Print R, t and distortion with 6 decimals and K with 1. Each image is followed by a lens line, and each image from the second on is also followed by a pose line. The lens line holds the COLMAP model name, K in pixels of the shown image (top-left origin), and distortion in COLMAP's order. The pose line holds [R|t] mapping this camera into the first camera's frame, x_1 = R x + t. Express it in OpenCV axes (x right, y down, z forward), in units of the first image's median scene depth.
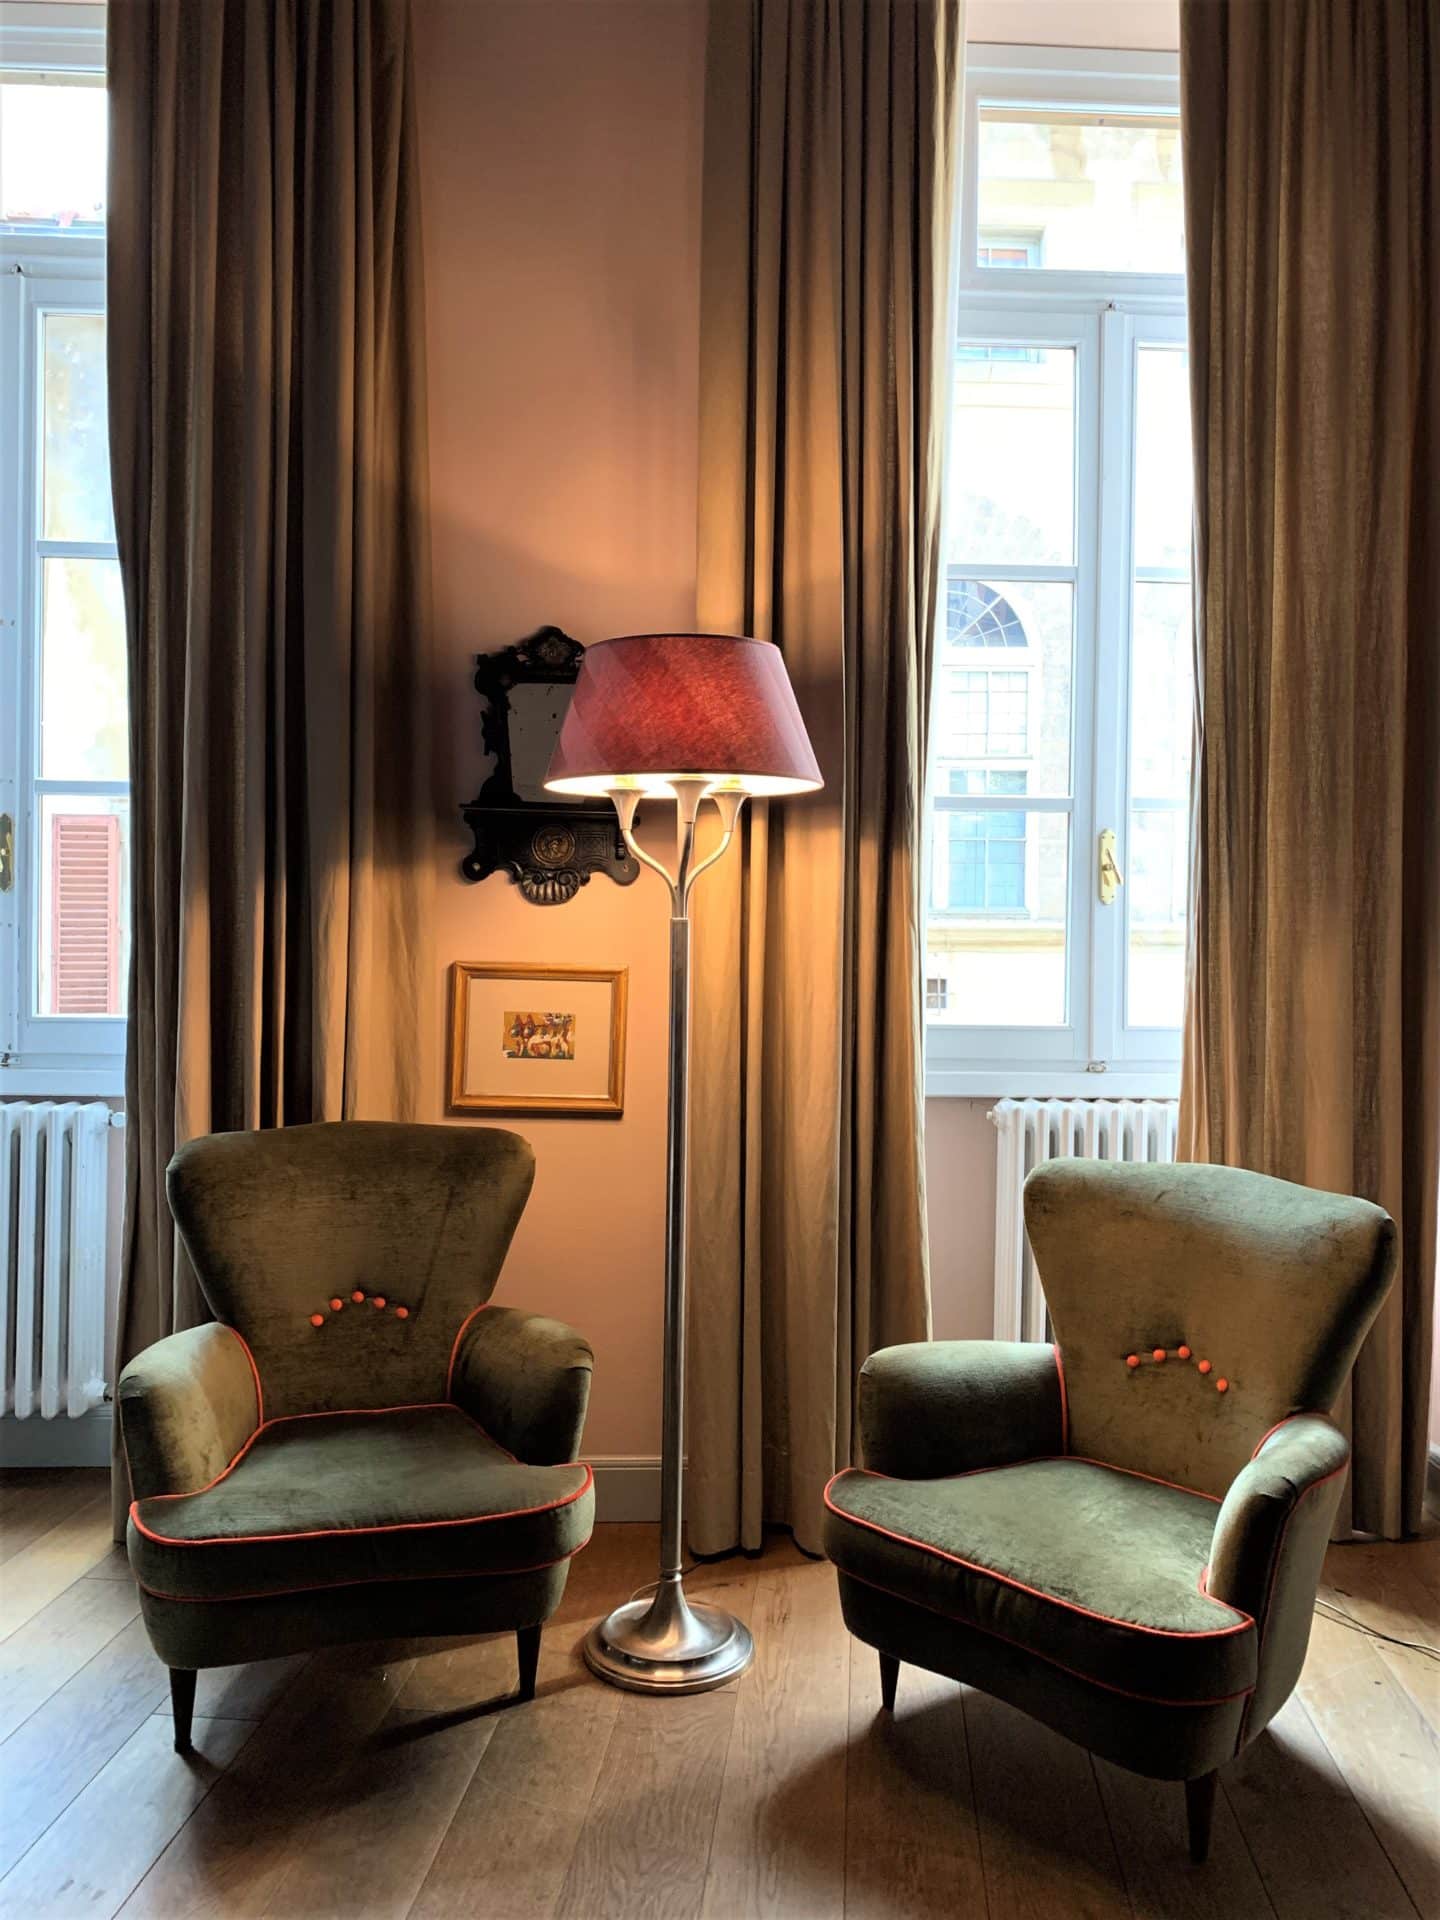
lens RADIAL K [[1415.5, 0, 720.0], [0, 1415.5, 960.0], [0, 0, 1]] dist [0.116332, -0.214850]
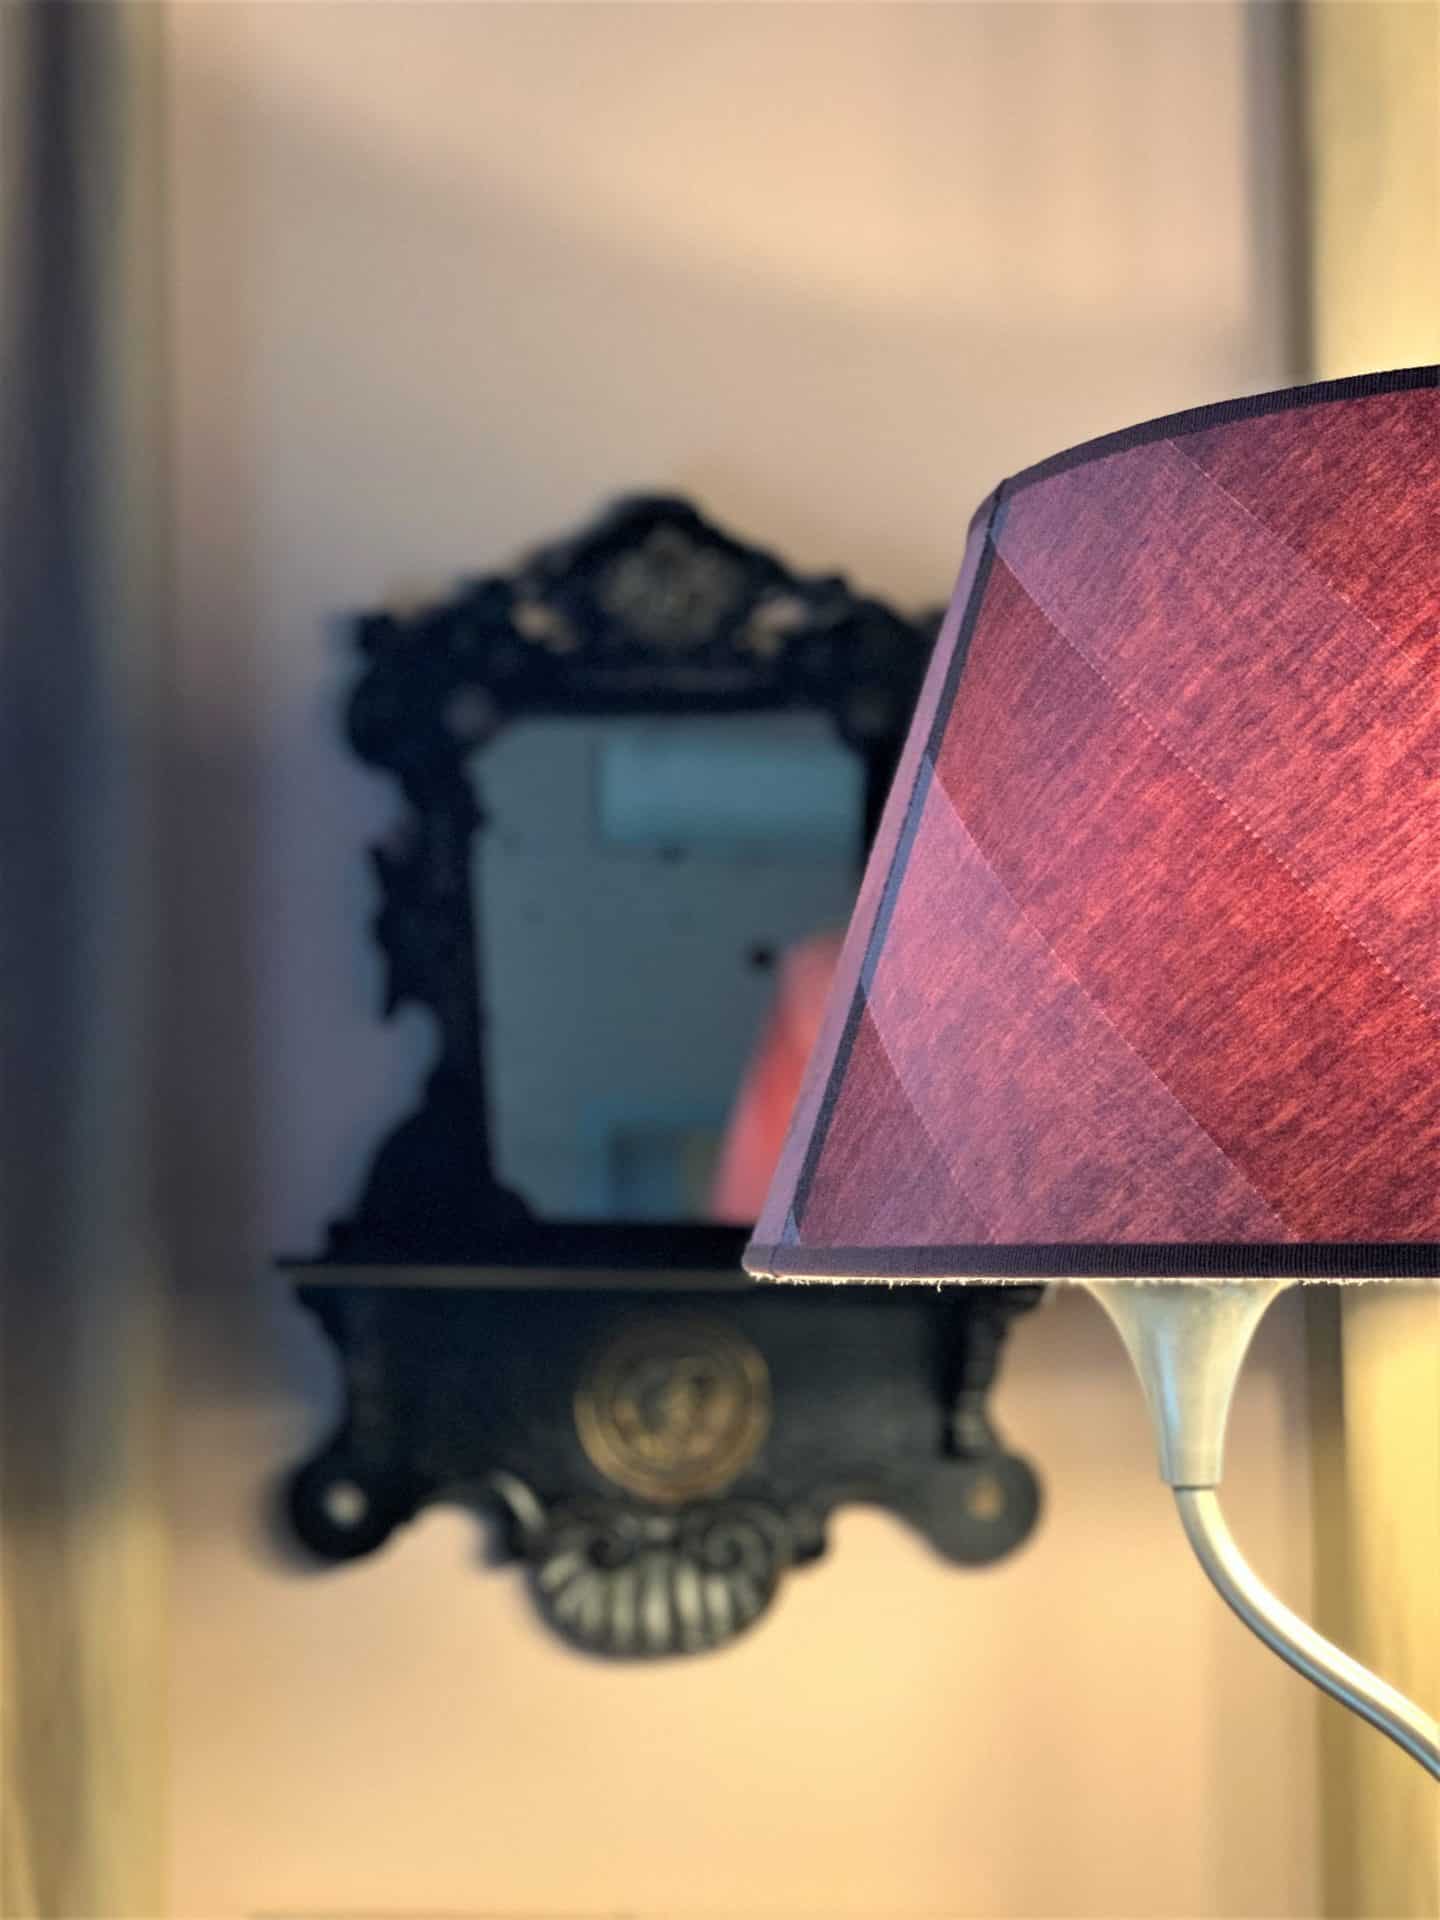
lens RADIAL K [[2777.5, 0, 720.0], [0, 2777.5, 960.0], [0, 0, 1]] dist [0.088458, -0.157140]
pose [[0.999564, -0.017024, -0.024111, -0.104538], [0.013972, 0.992489, -0.121536, -0.104125], [0.025999, 0.121146, 0.992294, 0.577915]]
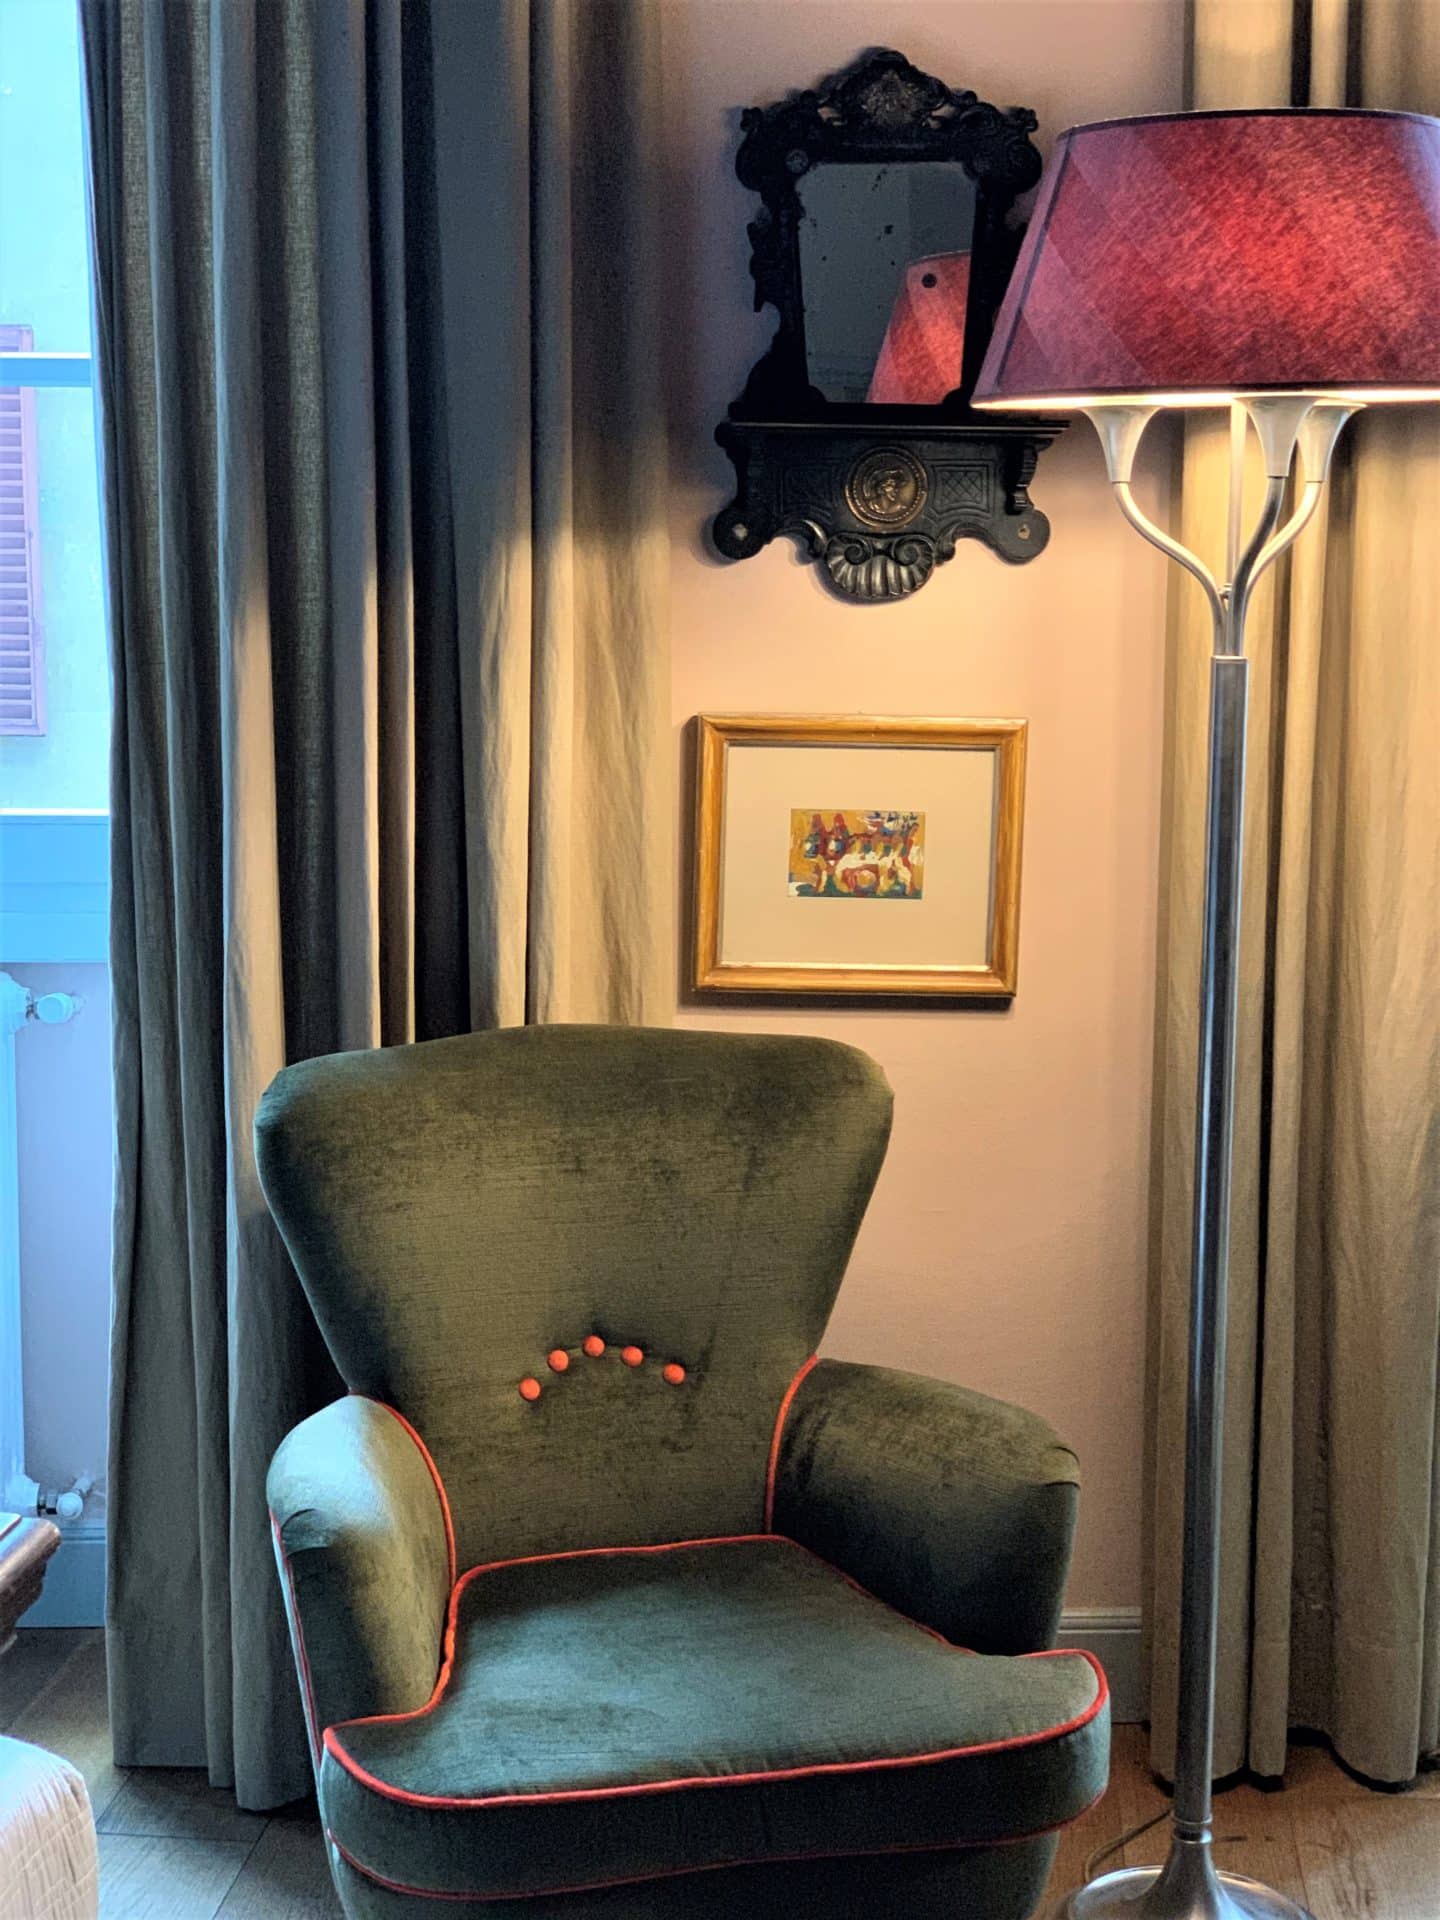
lens RADIAL K [[2777.5, 0, 720.0], [0, 2777.5, 960.0], [0, 0, 1]] dist [0.088458, -0.157140]
pose [[0.999966, -0.007860, 0.002322, -0.194951], [0.007465, 0.990452, 0.137659, -0.054260], [-0.003381, -0.137637, 0.990477, -0.032864]]
